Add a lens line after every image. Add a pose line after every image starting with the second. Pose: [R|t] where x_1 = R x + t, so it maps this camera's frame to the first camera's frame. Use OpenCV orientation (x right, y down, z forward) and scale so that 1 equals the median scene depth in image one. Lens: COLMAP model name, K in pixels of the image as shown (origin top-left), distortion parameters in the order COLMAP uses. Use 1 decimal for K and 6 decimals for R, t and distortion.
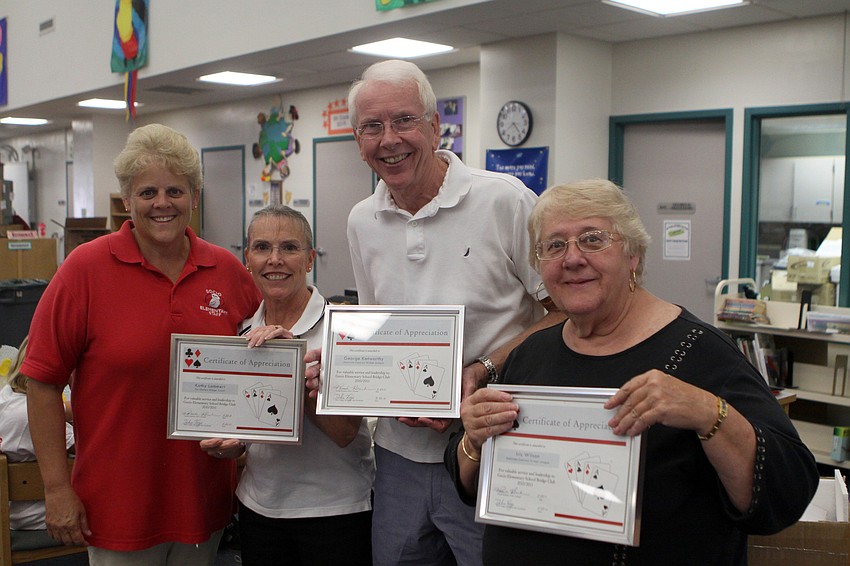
lens RADIAL K [[922.5, 0, 425.0], [0, 922.5, 283.0], [0, 0, 1]] dist [-0.144673, 0.180355]
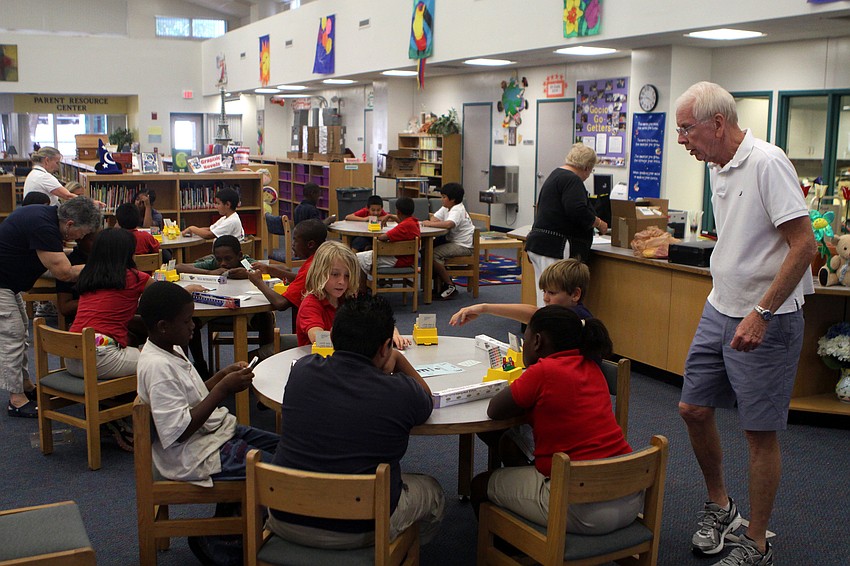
lens RADIAL K [[922.5, 0, 425.0], [0, 922.5, 283.0], [0, 0, 1]] dist [-0.144673, 0.180355]
pose [[0.963496, 0.046793, -0.263602, 0.115153], [-0.028123, 0.996850, 0.074162, 0.037478], [0.266242, -0.064041, 0.961776, -0.532072]]
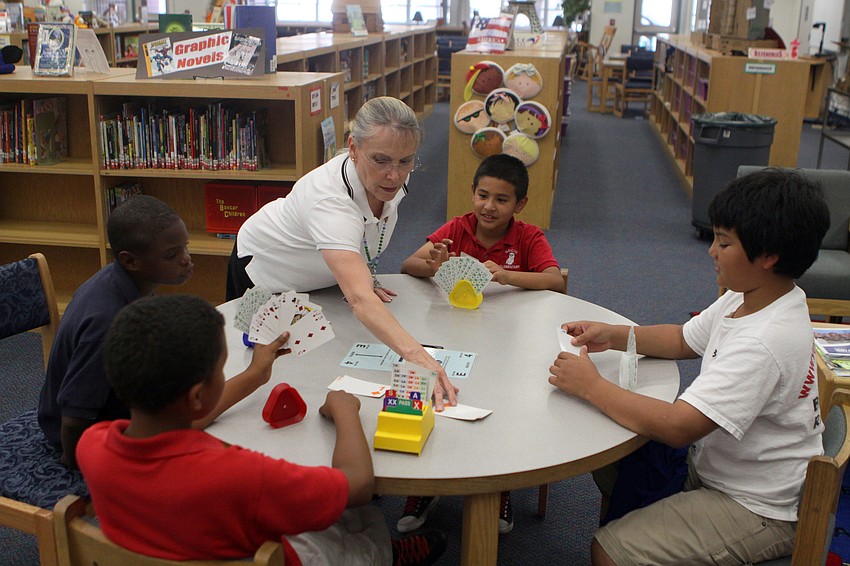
lens RADIAL K [[922.5, 0, 425.0], [0, 922.5, 283.0], [0, 0, 1]] dist [-0.144673, 0.180355]
pose [[0.631934, 0.235394, -0.738410, -0.015062], [-0.081607, 0.967673, 0.238640, -0.023074], [0.770714, -0.090545, 0.630715, 0.259207]]
